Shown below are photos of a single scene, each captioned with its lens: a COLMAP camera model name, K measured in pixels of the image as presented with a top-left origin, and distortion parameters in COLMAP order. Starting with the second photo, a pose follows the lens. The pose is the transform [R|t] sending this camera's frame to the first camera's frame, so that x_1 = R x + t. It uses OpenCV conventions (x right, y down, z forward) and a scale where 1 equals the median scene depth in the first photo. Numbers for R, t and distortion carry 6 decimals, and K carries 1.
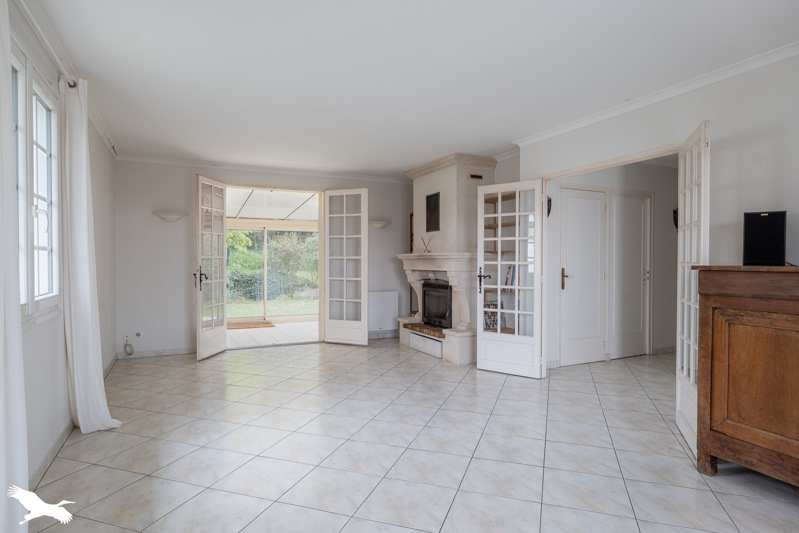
lens RADIAL K [[456.4, 0, 400.1], [0, 456.4, 267.2], [0, 0, 1]] dist [-0.000235, -0.000048]
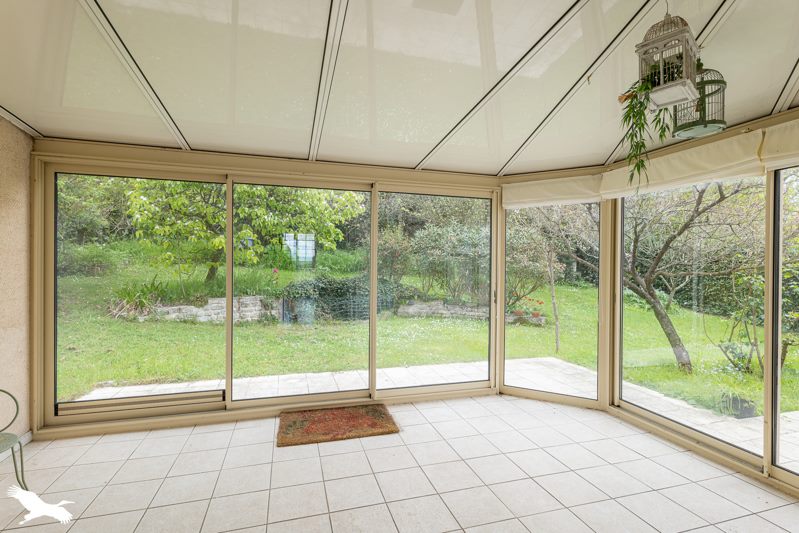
lens RADIAL K [[372.2, 0, 398.6], [0, 372.2, 267.2], [0, 0, 1]] dist [0.000123, 0.000001]
pose [[0.986350, 0.009727, -0.164374, -0.137715], [-0.010415, 0.999940, -0.003327, -0.005004], [0.164332, 0.004993, 0.986392, 0.423012]]
